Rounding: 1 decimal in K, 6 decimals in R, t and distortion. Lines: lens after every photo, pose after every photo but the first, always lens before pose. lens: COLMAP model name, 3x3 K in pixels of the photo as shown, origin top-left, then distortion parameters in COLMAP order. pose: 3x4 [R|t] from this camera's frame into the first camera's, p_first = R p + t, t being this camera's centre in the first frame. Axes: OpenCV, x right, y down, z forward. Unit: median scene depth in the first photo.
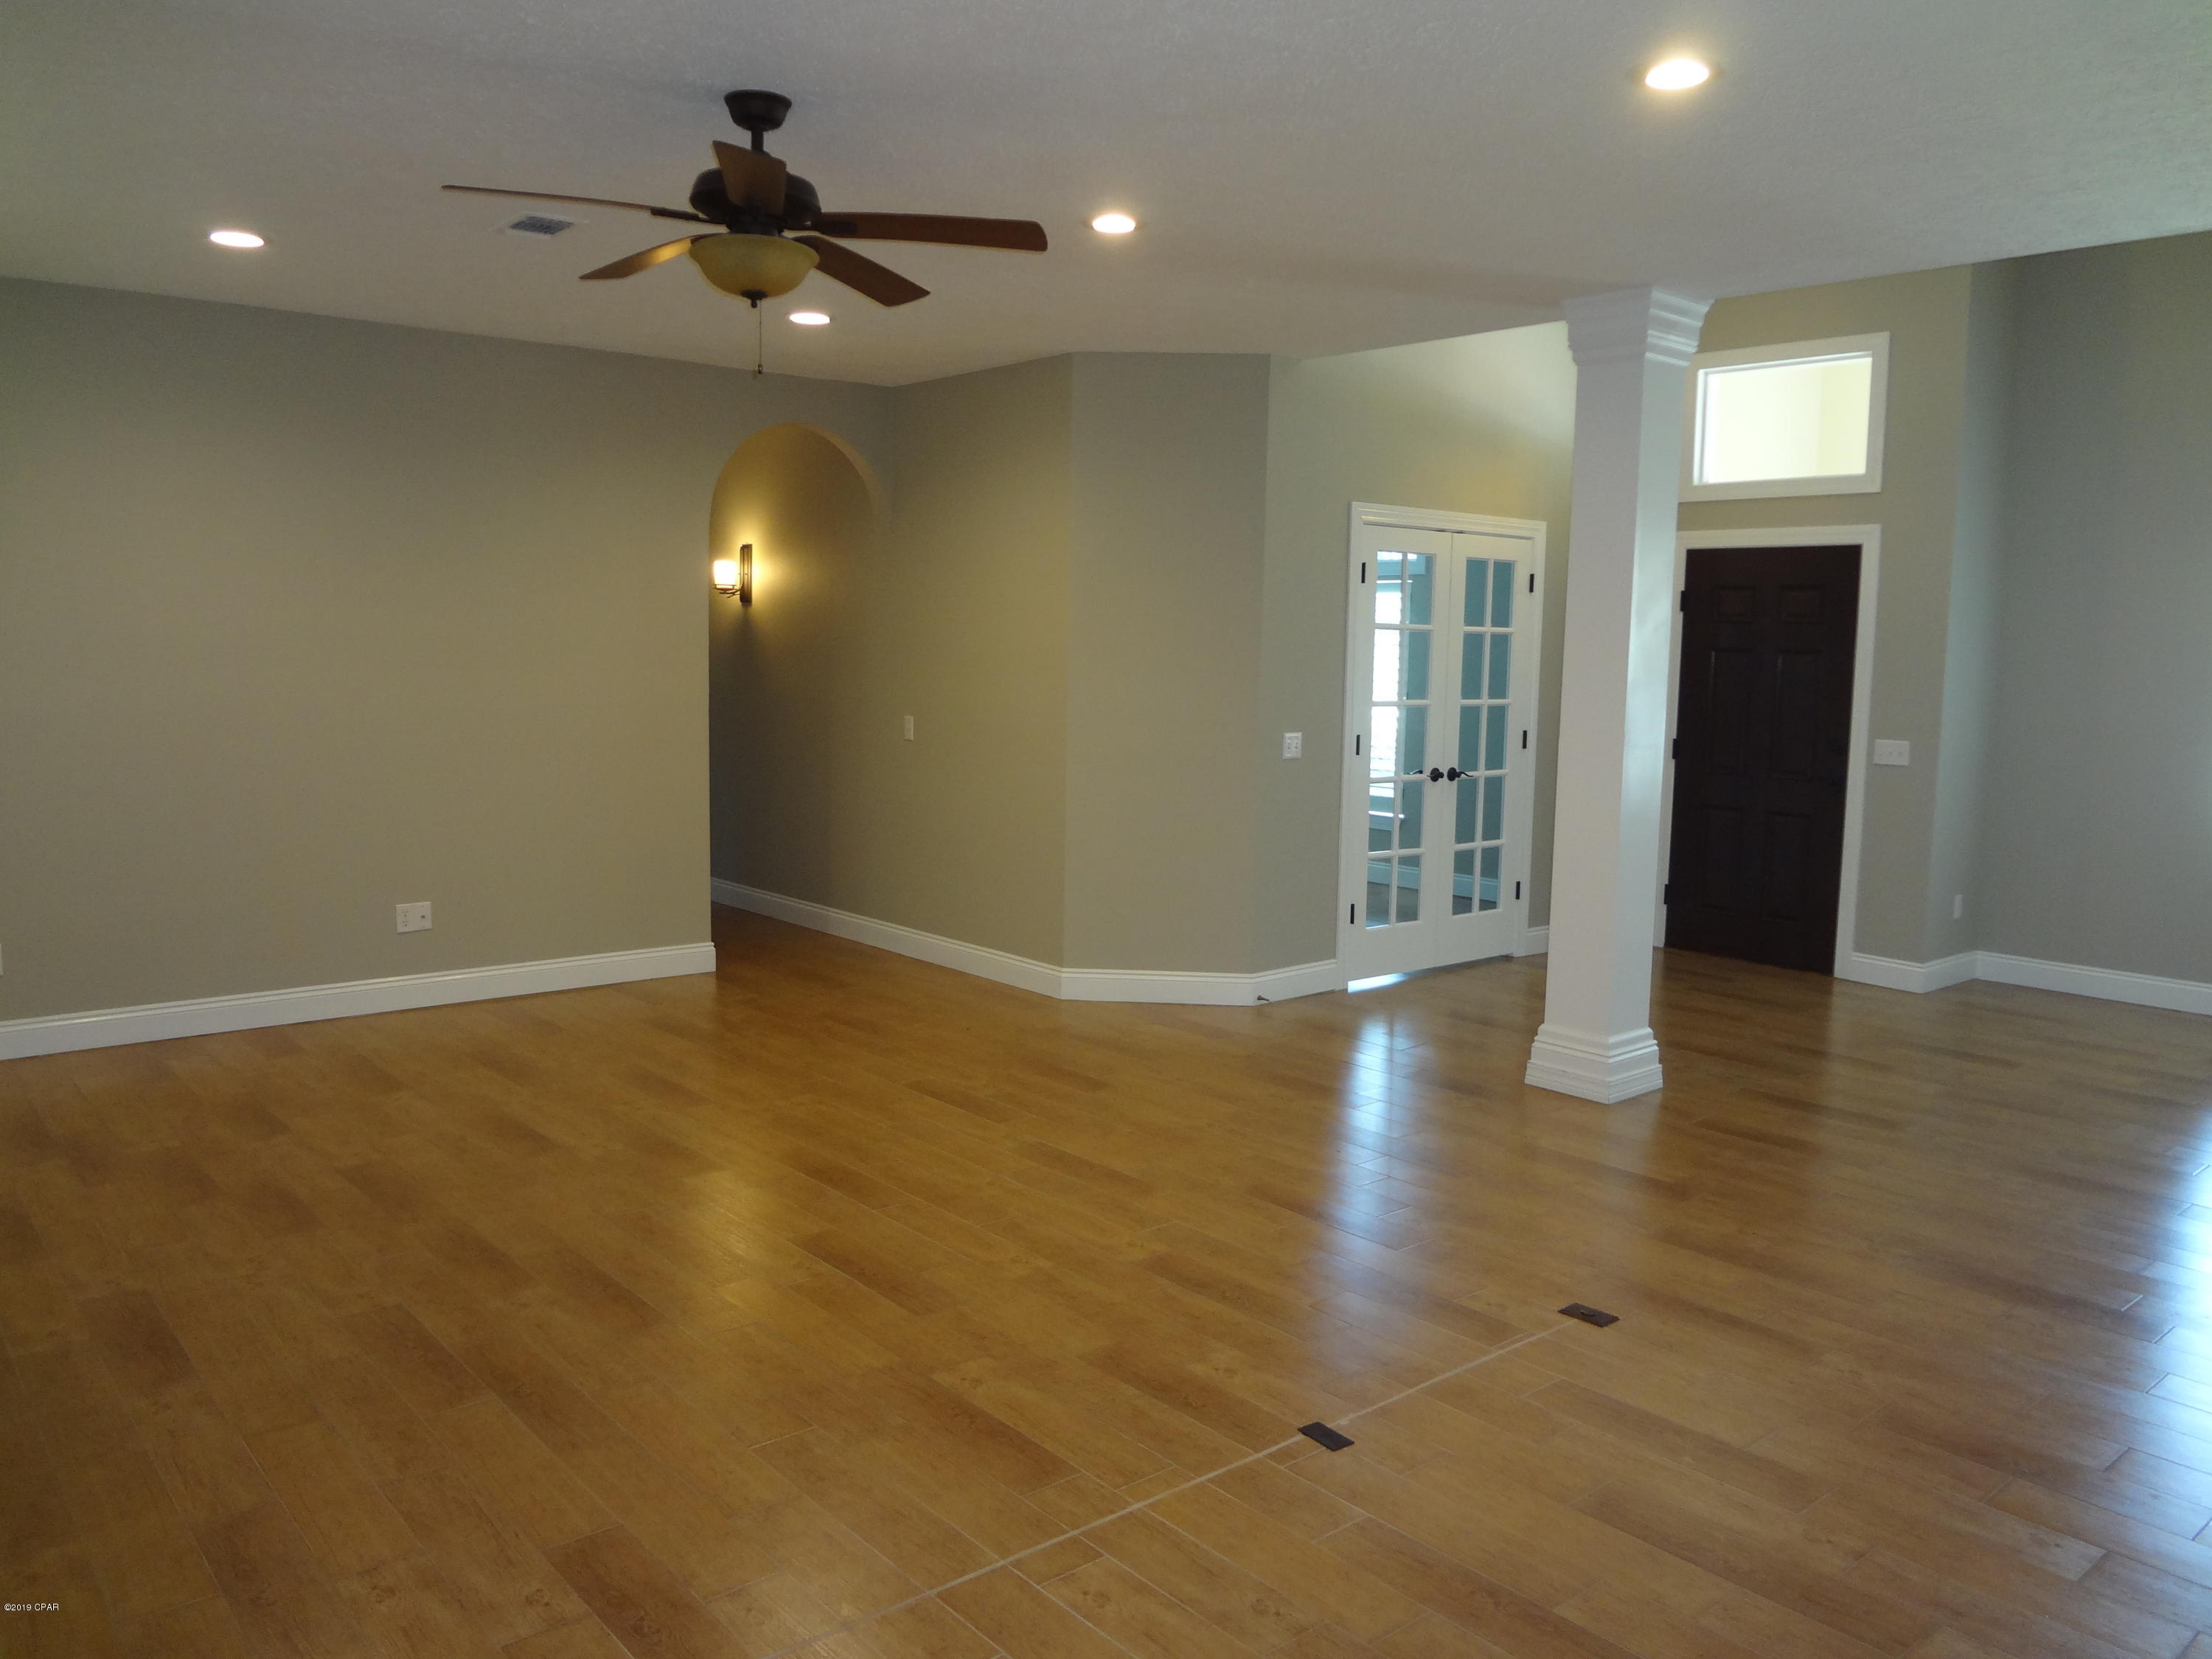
lens RADIAL K [[1655.1, 0, 1111.8], [0, 1655.1, 807.9], [0, 0, 1]] dist [-0.047840, 0.010793]
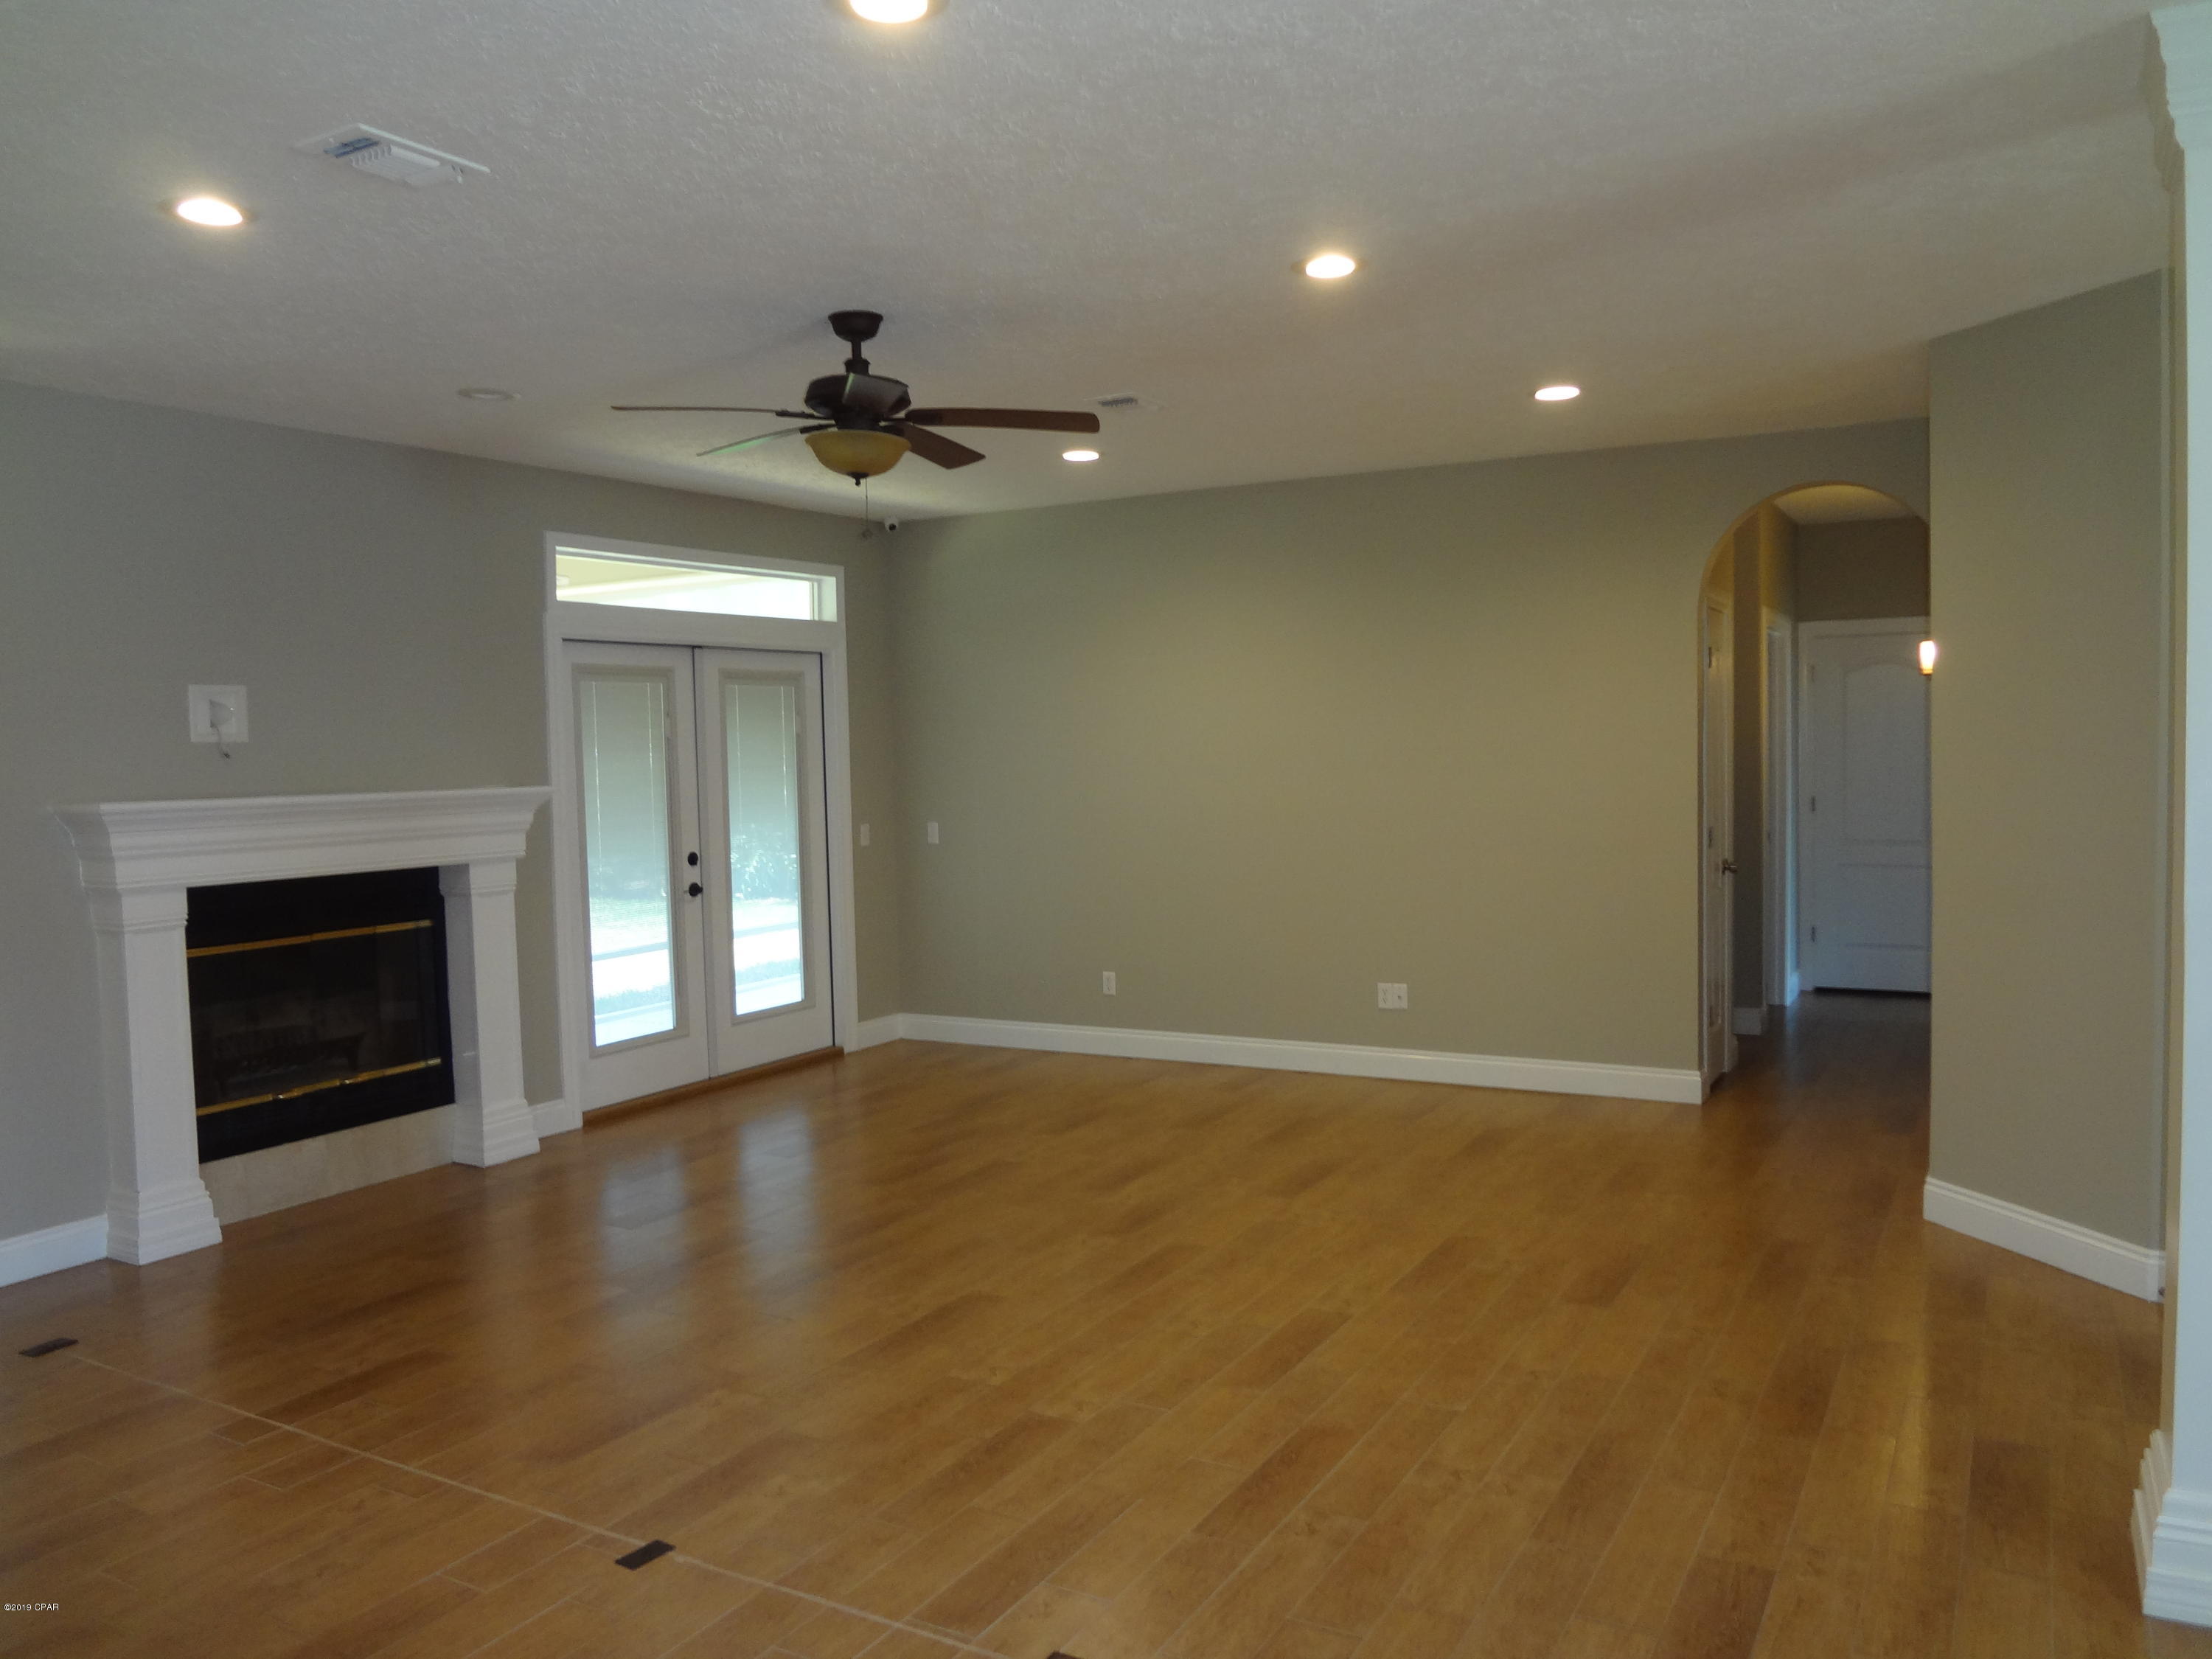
lens RADIAL K [[1655.1, 0, 1111.8], [0, 1655.1, 807.9], [0, 0, 1]] dist [-0.047840, 0.010793]
pose [[0.344302, 0.014615, -0.938745, 0.802480], [-0.065791, 0.997796, -0.008596, -0.055521], [0.936551, 0.064721, 0.344504, 0.623209]]
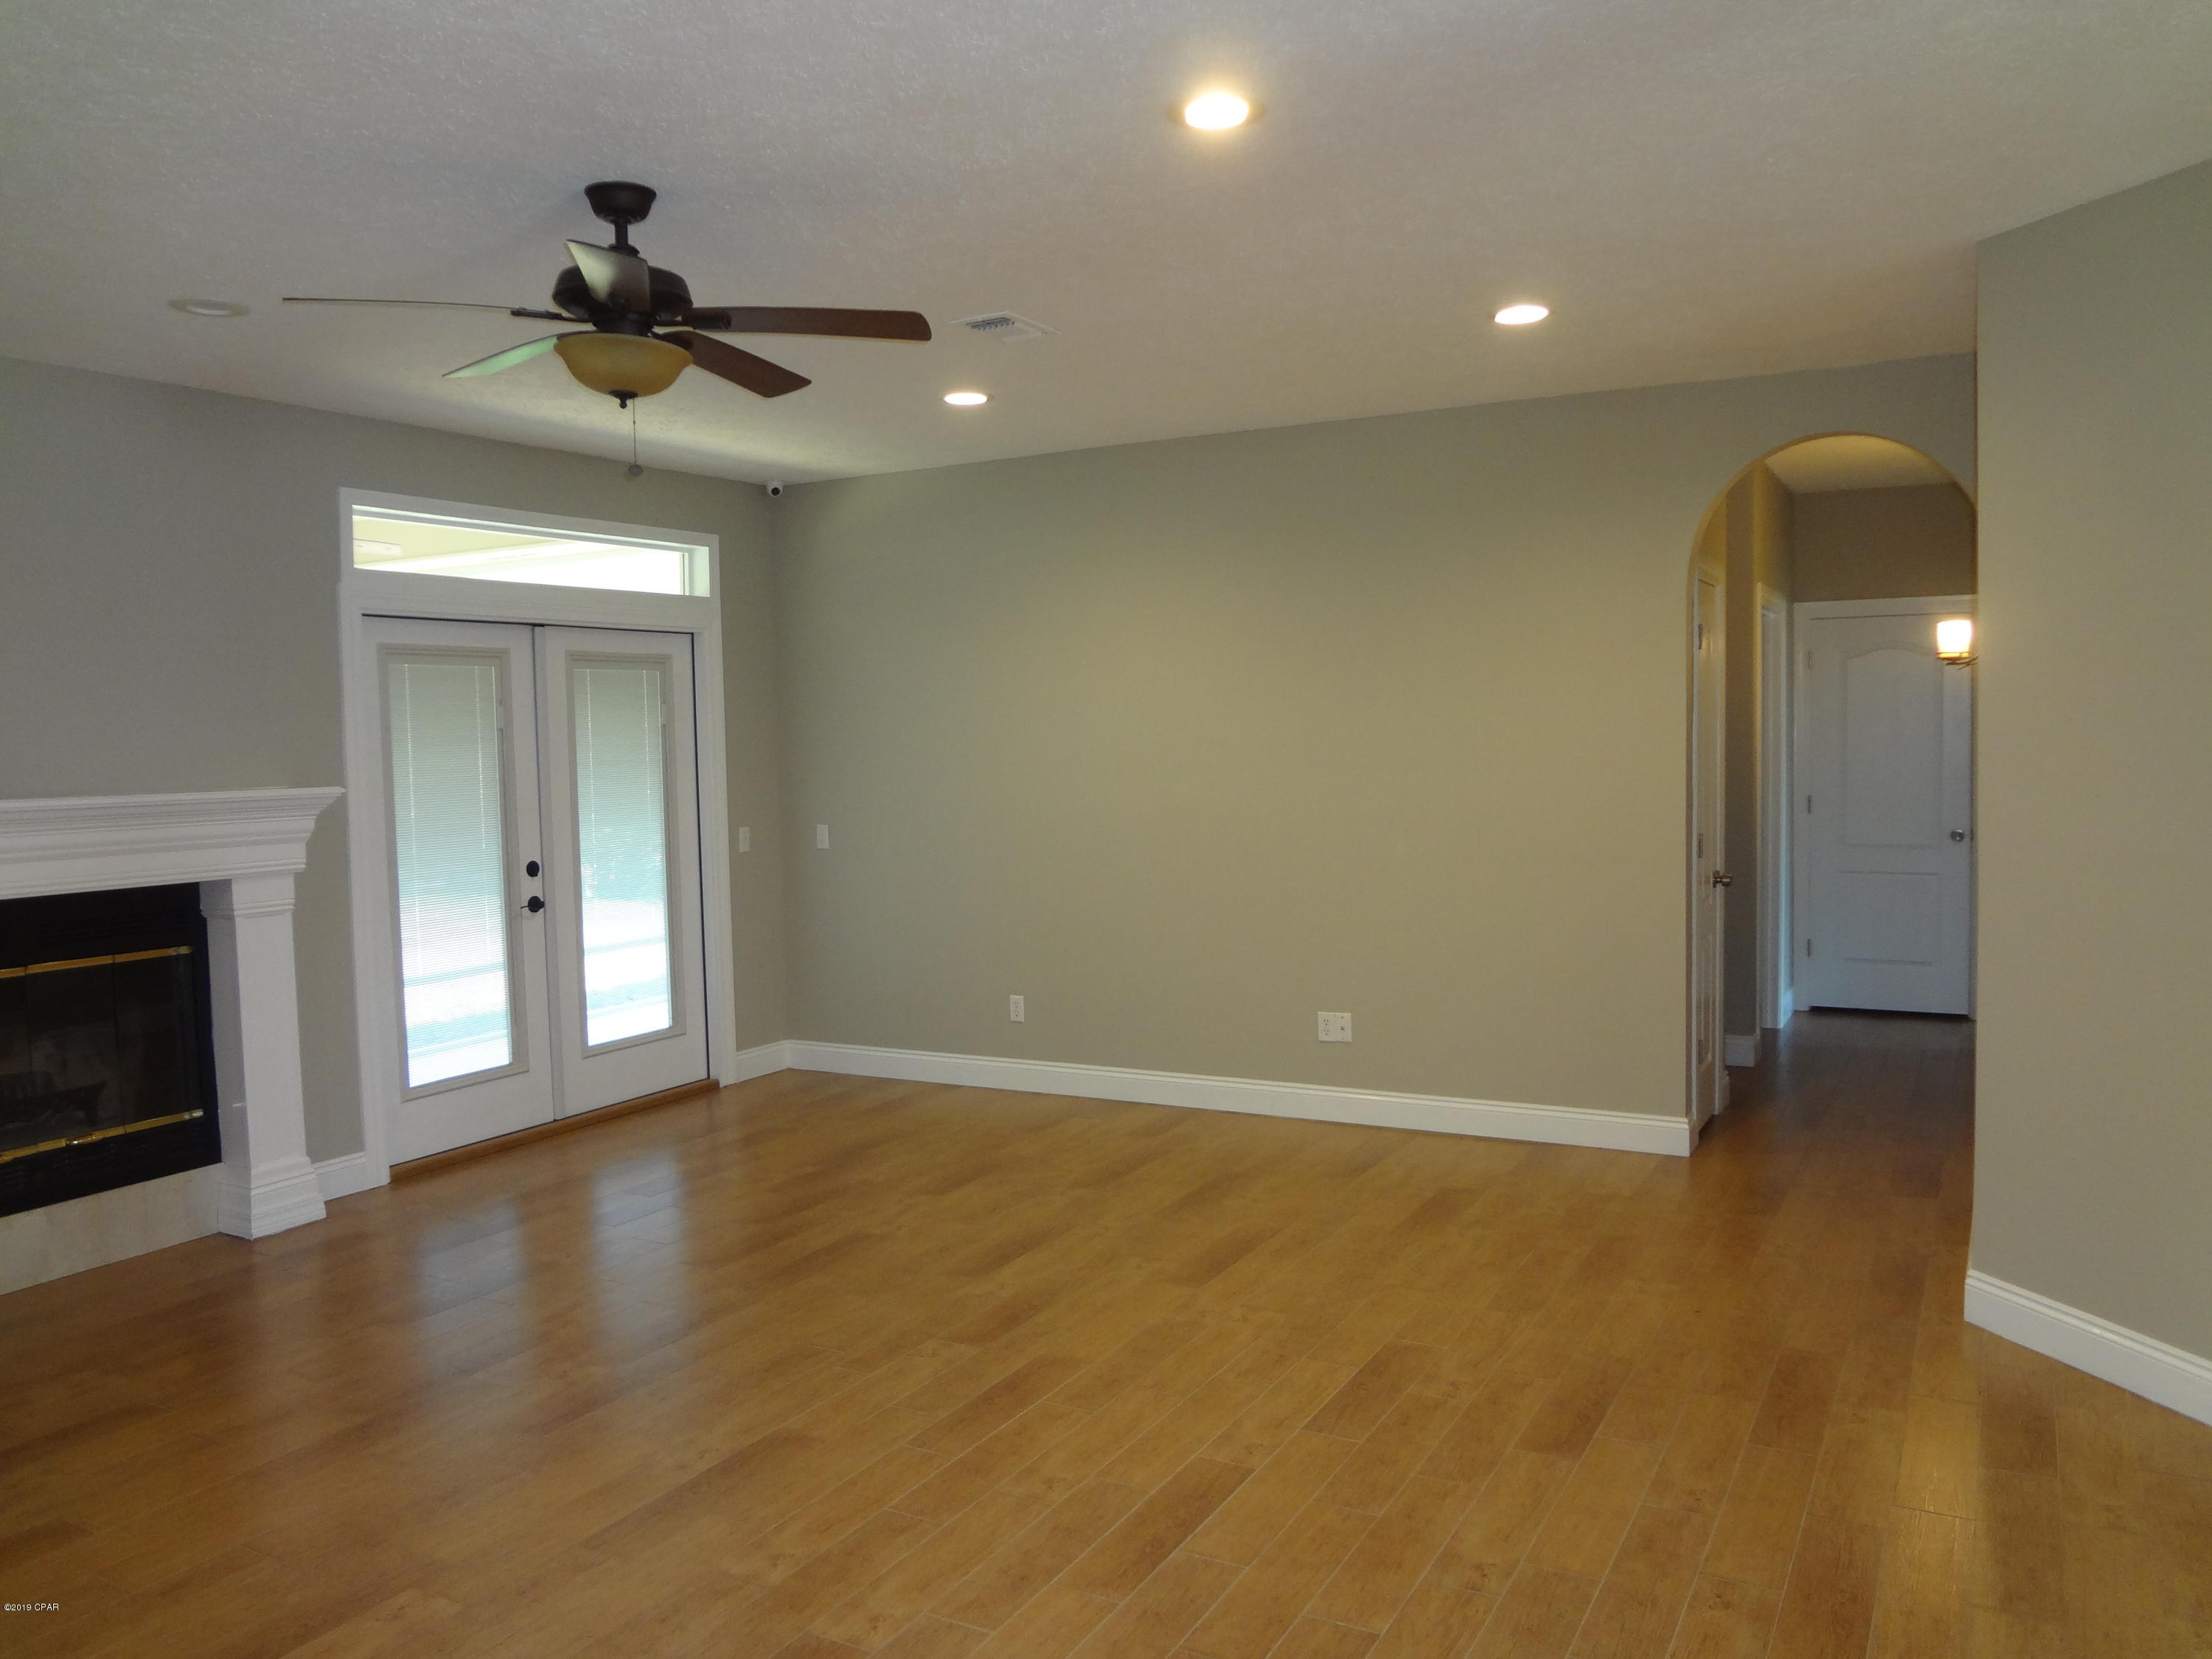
lens RADIAL K [[1653.4, 0, 1114.5], [0, 1653.4, 814.5], [0, 0, 1]] dist [-0.037807, 0.001988]
pose [[0.358336, 0.023849, -0.933288, 0.624600], [-0.066095, 0.997813, 0.000121, -0.072191], [0.931250, 0.061642, 0.359128, 0.757702]]
